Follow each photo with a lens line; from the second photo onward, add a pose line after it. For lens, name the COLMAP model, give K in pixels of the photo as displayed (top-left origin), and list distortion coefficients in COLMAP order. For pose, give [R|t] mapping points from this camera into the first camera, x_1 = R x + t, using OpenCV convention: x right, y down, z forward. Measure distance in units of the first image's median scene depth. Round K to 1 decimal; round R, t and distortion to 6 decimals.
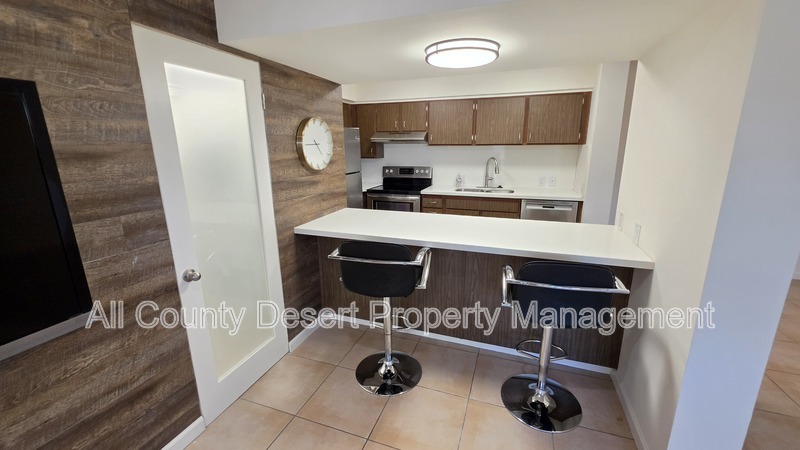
lens RADIAL K [[327.5, 0, 397.9], [0, 327.5, 226.1], [0, 0, 1]] dist [-0.001542, 0.000207]
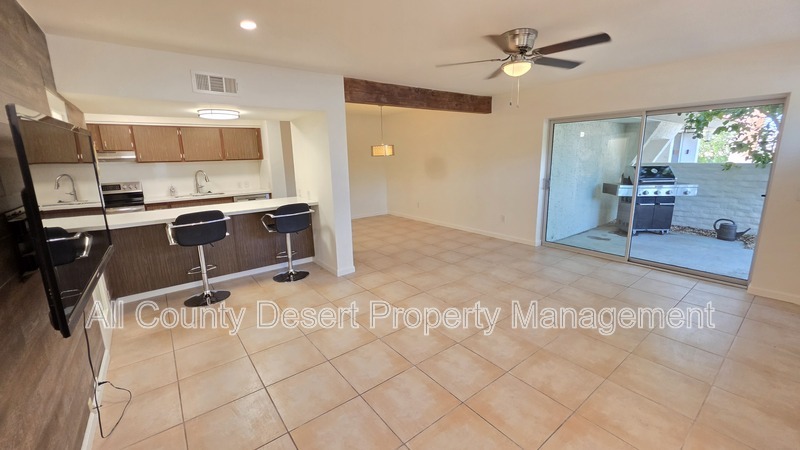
lens RADIAL K [[327.5, 0, 400.9], [0, 327.5, 221.4], [0, 0, 1]] dist [-0.001542, 0.000207]
pose [[0.549740, -0.172469, 0.817337, -0.690137], [0.221418, 0.973541, 0.056505, 0.173217], [-0.805456, 0.149910, 0.573382, -0.689905]]
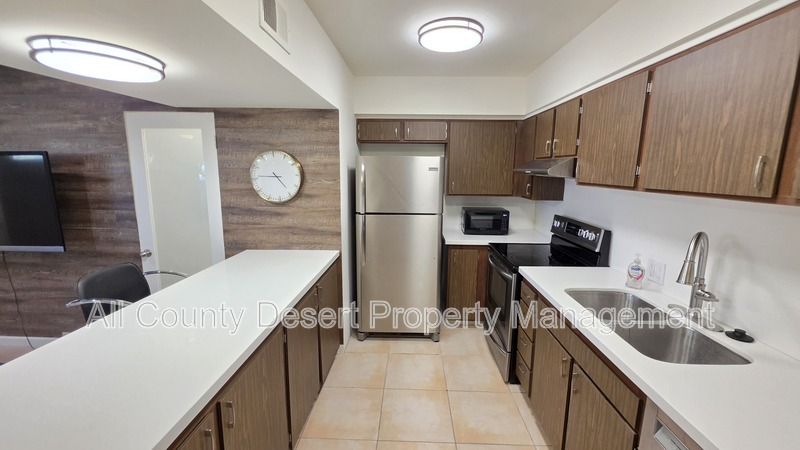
lens RADIAL K [[327.5, 0, 398.2], [0, 327.5, 224.4], [0, 0, 1]] dist [-0.001542, 0.000207]
pose [[0.303620, 0.168514, -0.937773, 0.886777], [-0.240839, 0.965847, 0.095583, -0.316061], [0.921852, 0.196832, 0.333835, 1.114478]]
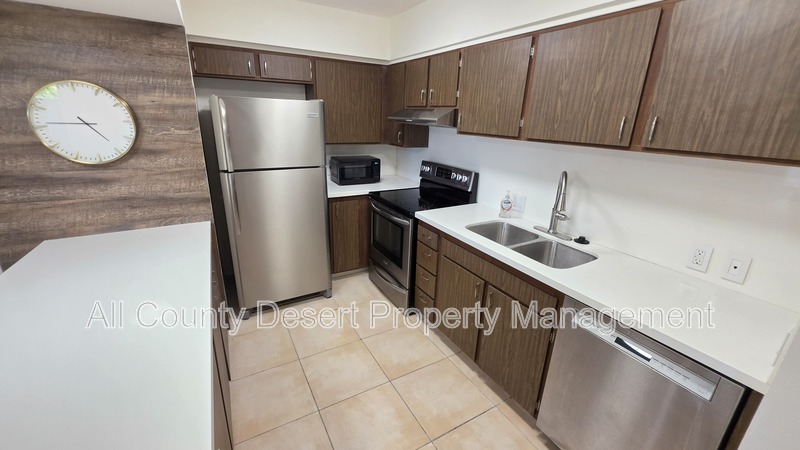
lens RADIAL K [[327.5, 0, 399.4], [0, 327.5, 224.8], [0, 0, 1]] dist [-0.001542, 0.000207]
pose [[0.761664, 0.234501, -0.604051, 0.714418], [-0.192591, 0.972017, 0.134507, -0.281296], [0.618690, 0.013886, 0.785513, 0.942481]]
